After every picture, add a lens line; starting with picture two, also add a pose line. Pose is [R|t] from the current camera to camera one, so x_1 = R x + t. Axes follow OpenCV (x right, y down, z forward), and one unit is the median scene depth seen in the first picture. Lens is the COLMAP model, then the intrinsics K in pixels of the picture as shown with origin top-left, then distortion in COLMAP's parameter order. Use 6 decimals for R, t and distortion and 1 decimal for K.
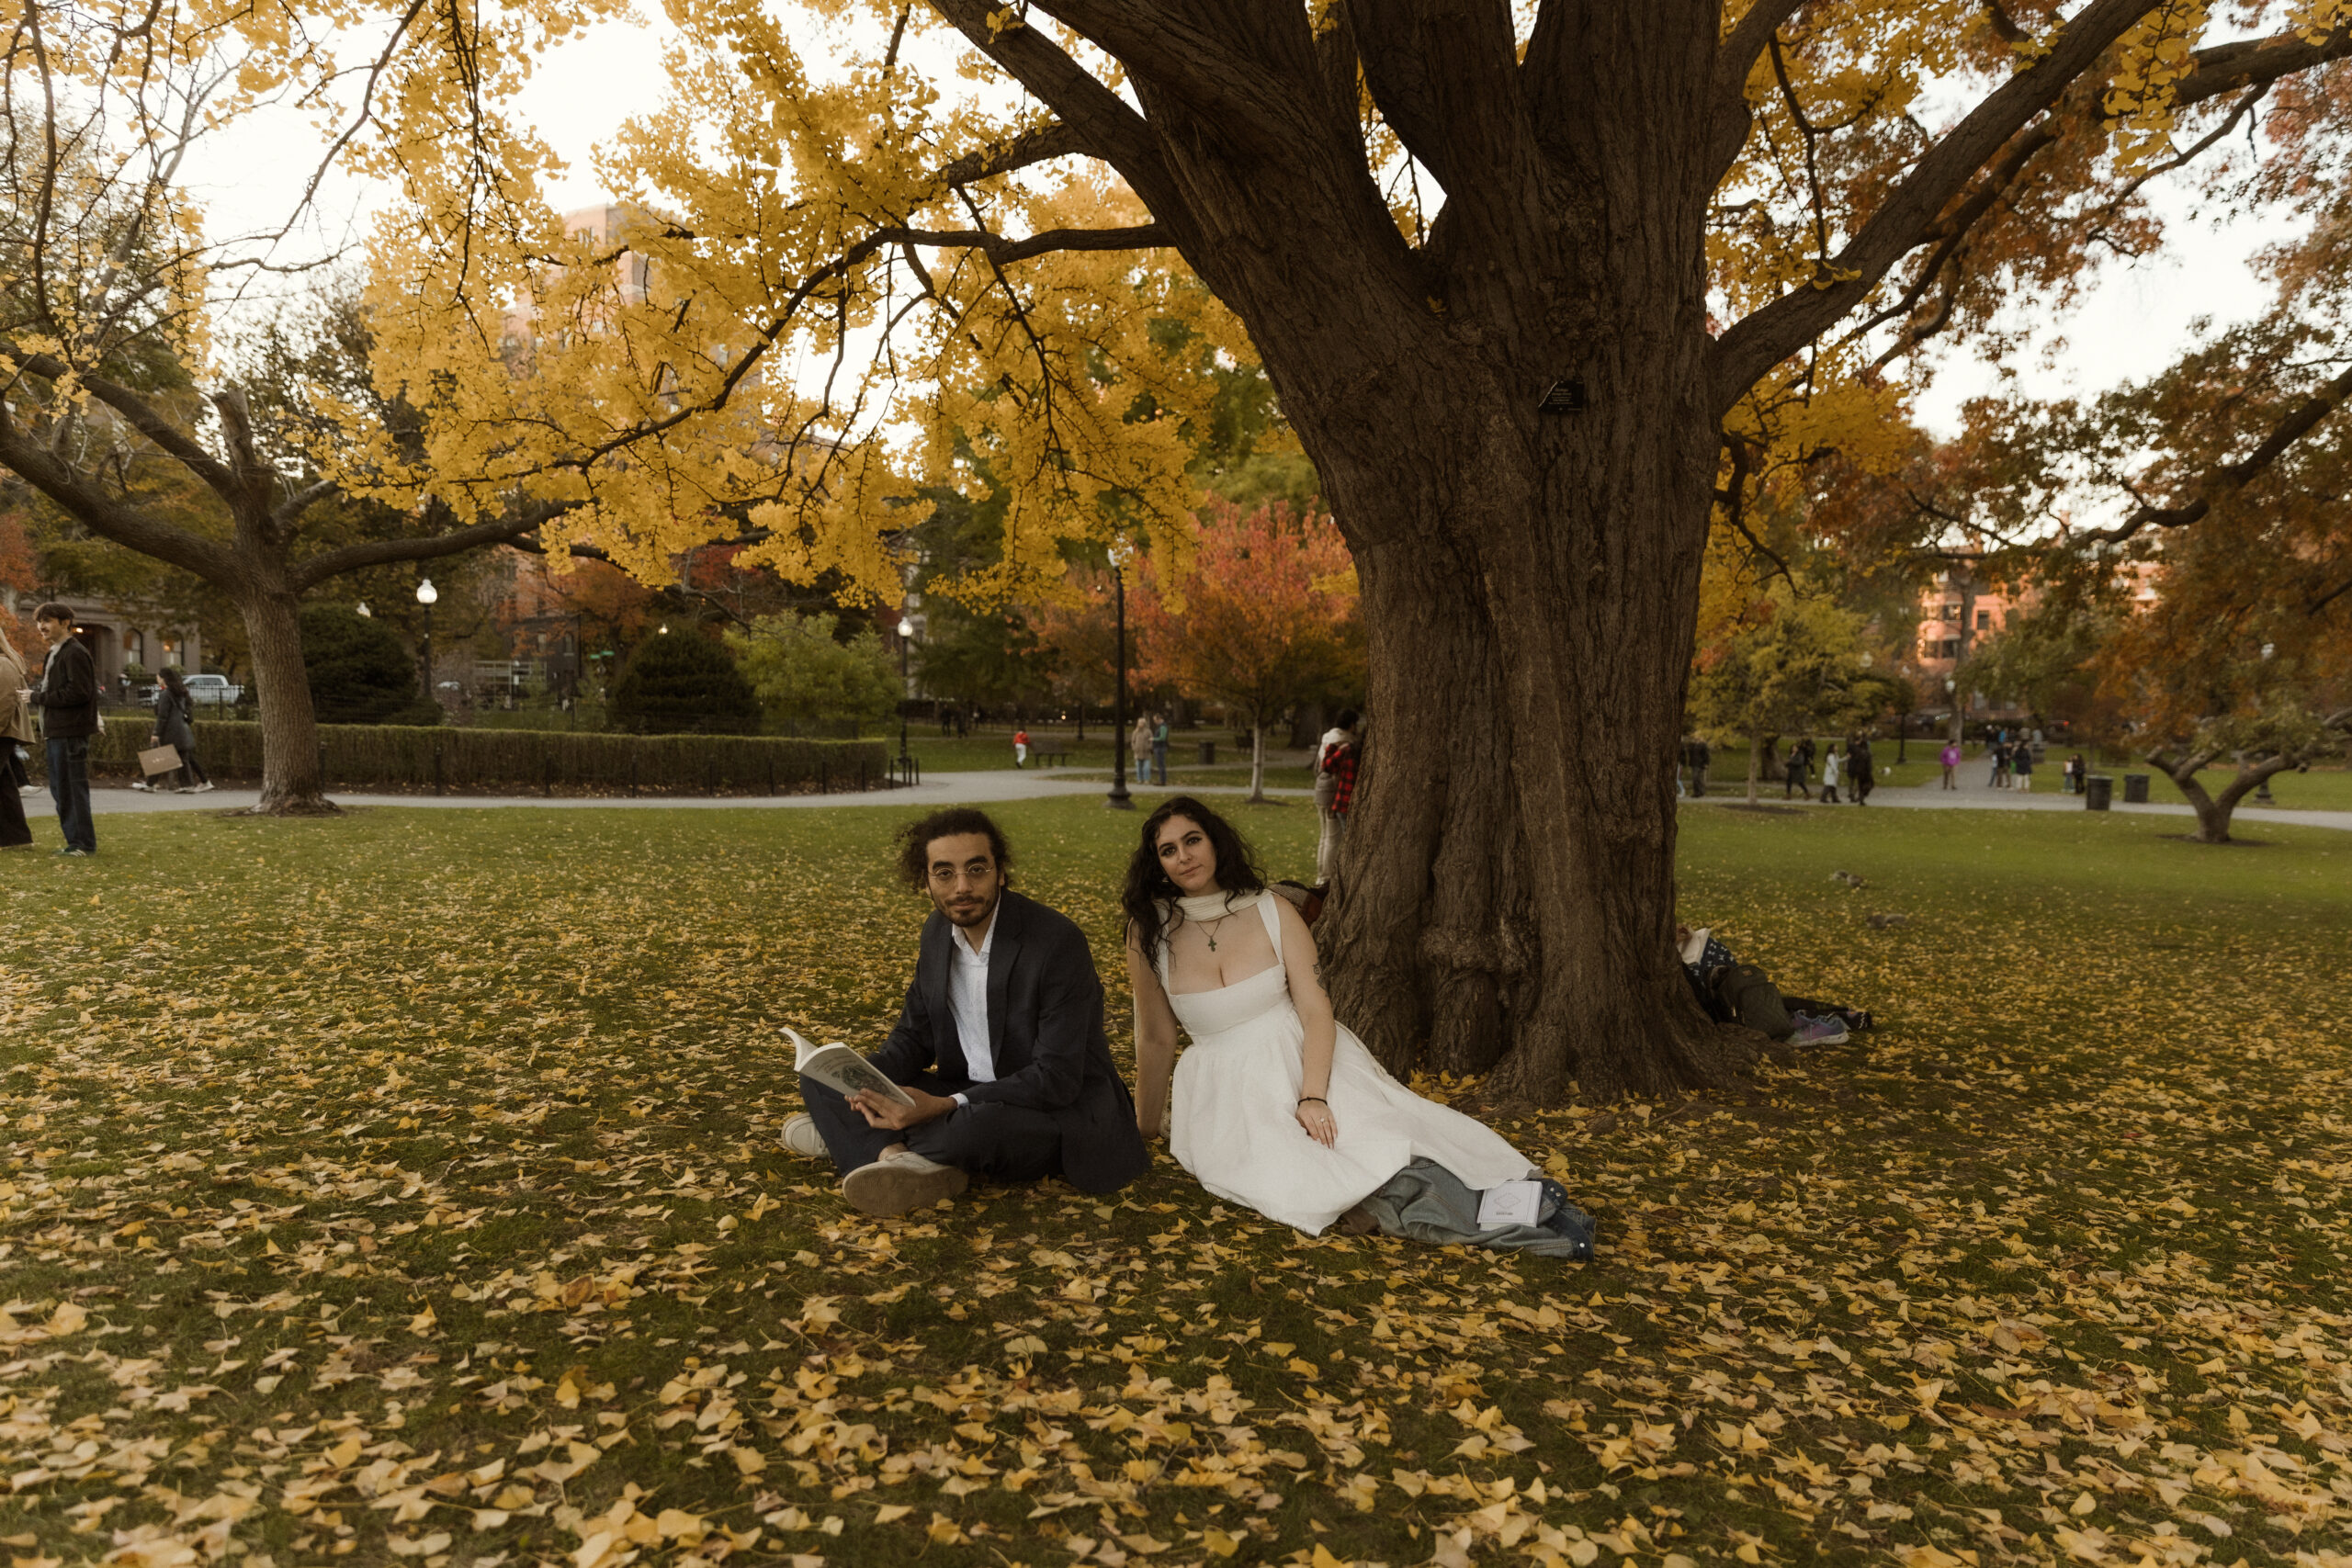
lens RADIAL K [[1569.4, 0, 1169.9], [0, 1569.4, 780.0], [0, 0, 1]] dist [0.010648, 0.002218]
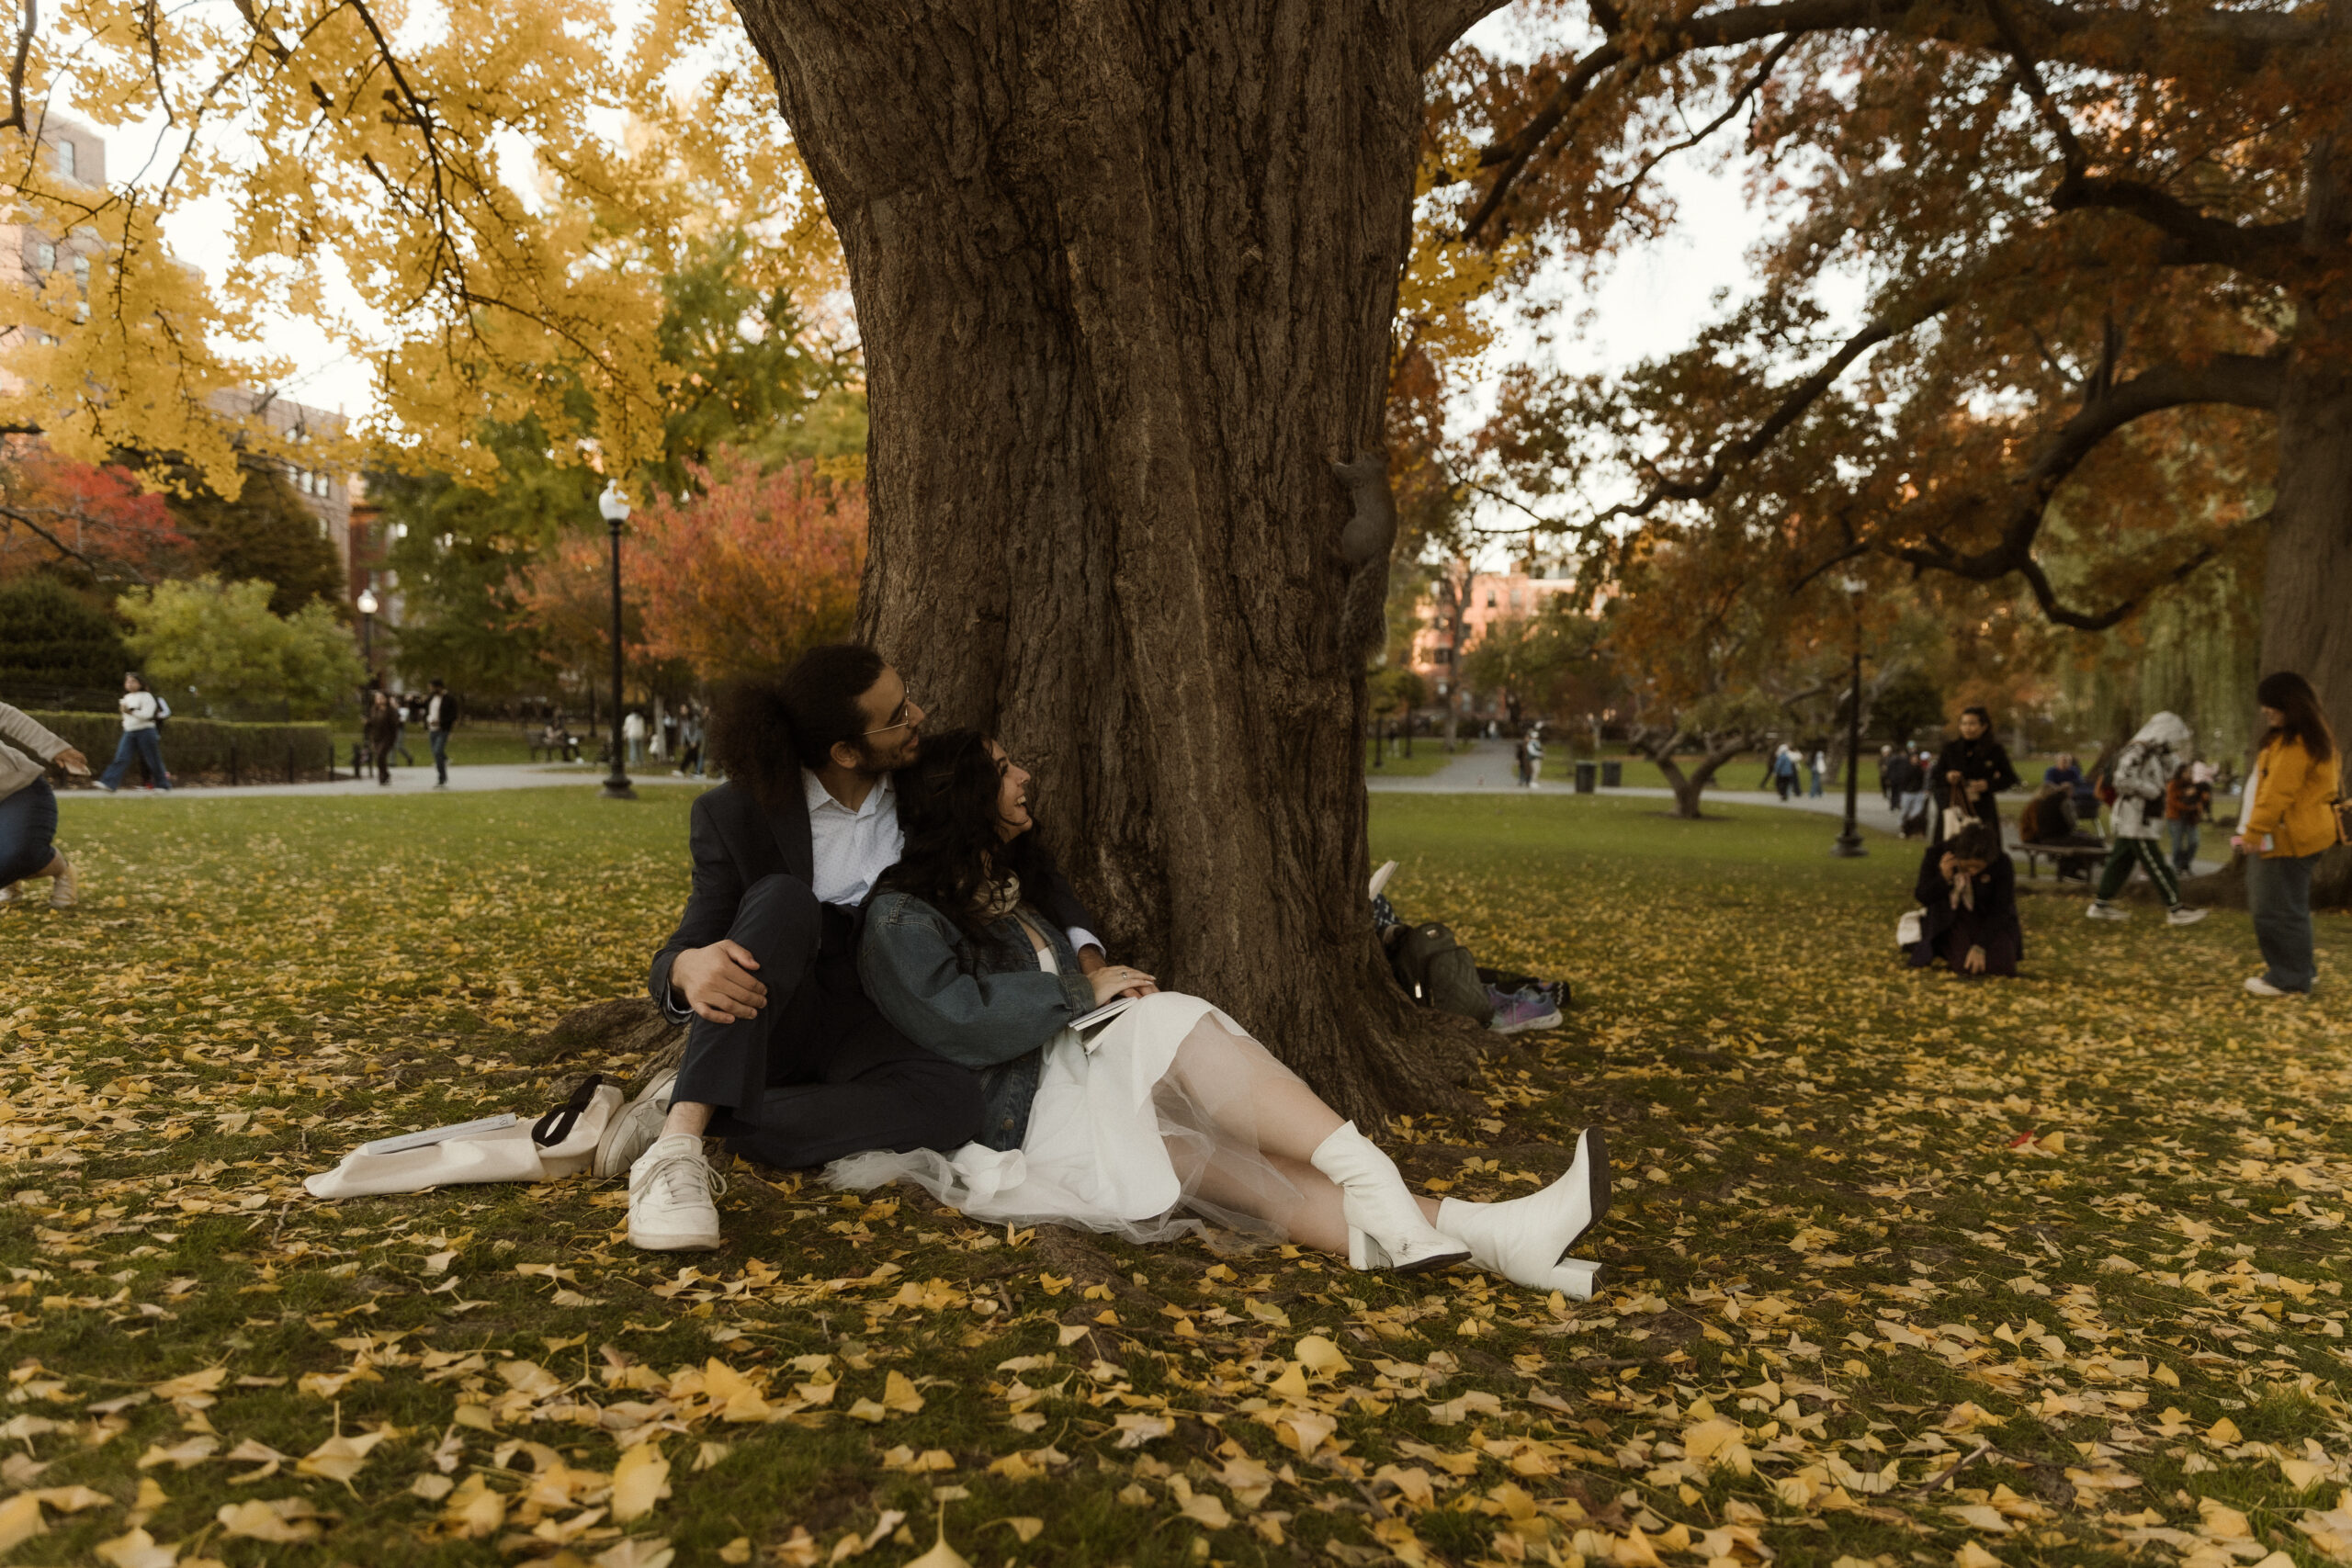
lens RADIAL K [[1569.4, 0, 1169.9], [0, 1569.4, 780.0], [0, 0, 1]] dist [0.010648, 0.002218]
pose [[0.958438, -0.011686, 0.285062, 0.019281], [0.012227, 0.999925, -0.000118, 0.017575], [-0.285039, 0.003598, 0.958509, 0.120745]]
